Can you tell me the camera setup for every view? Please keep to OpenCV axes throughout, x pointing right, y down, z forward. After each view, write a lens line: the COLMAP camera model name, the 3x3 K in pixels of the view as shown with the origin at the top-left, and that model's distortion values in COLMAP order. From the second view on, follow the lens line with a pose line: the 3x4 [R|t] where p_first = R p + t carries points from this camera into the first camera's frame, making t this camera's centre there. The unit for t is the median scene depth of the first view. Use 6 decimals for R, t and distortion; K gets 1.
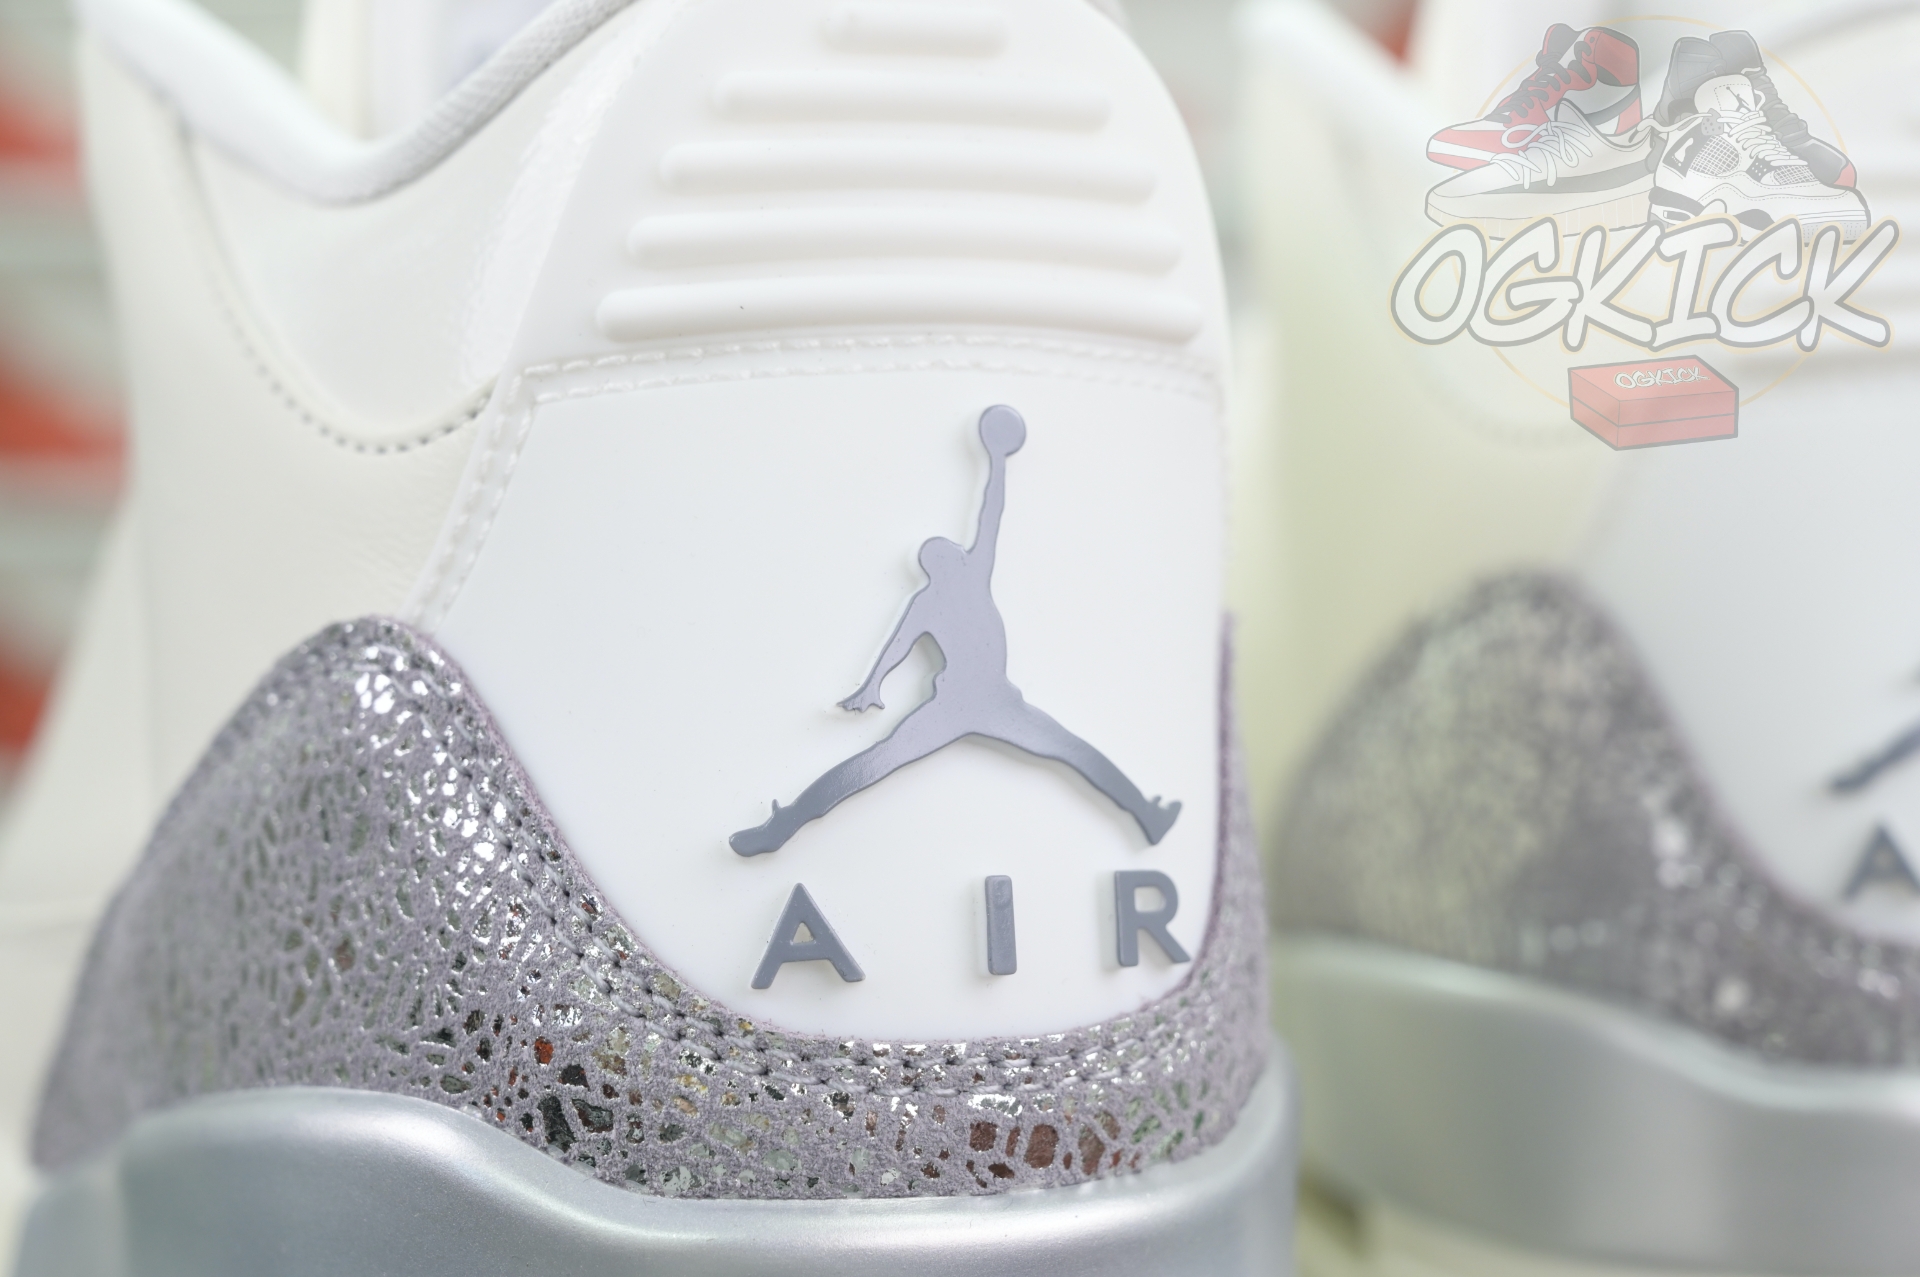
lens RADIAL K [[3857.2, 0, 960.0], [0, 3857.2, 638.5], [0, 0, 1]] dist [0.014242, 0.023177]
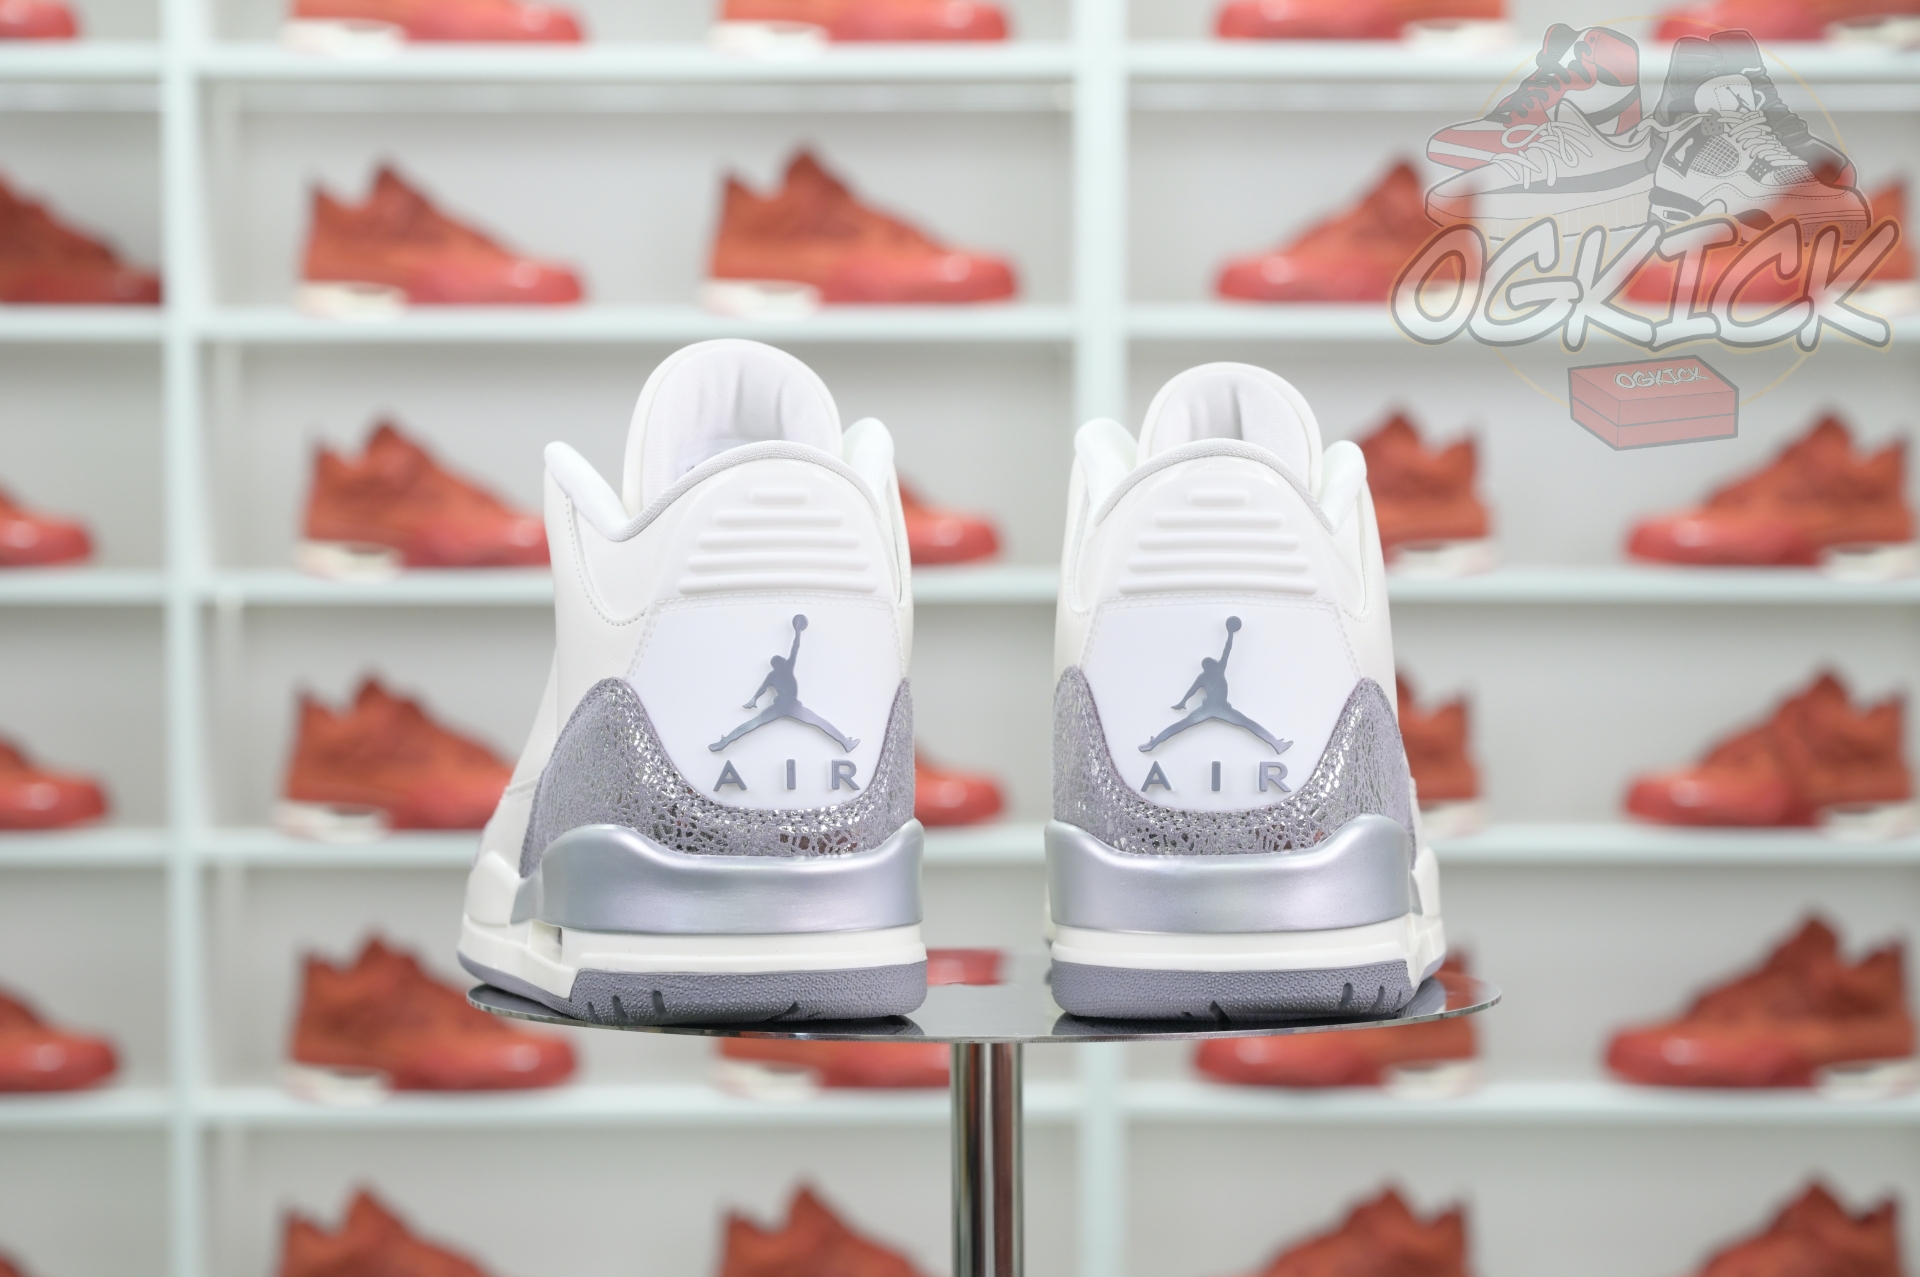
lens RADIAL K [[3923.1, 0, 962.8], [0, 3923.1, 719.4], [0, 0, 1]] dist [-0.015600, -0.074897]
pose [[0.983838, 0.015984, -0.178345, 0.735568], [-0.014869, 0.999861, 0.007588, 0.000043], [0.178442, -0.004814, 0.983939, -2.213682]]
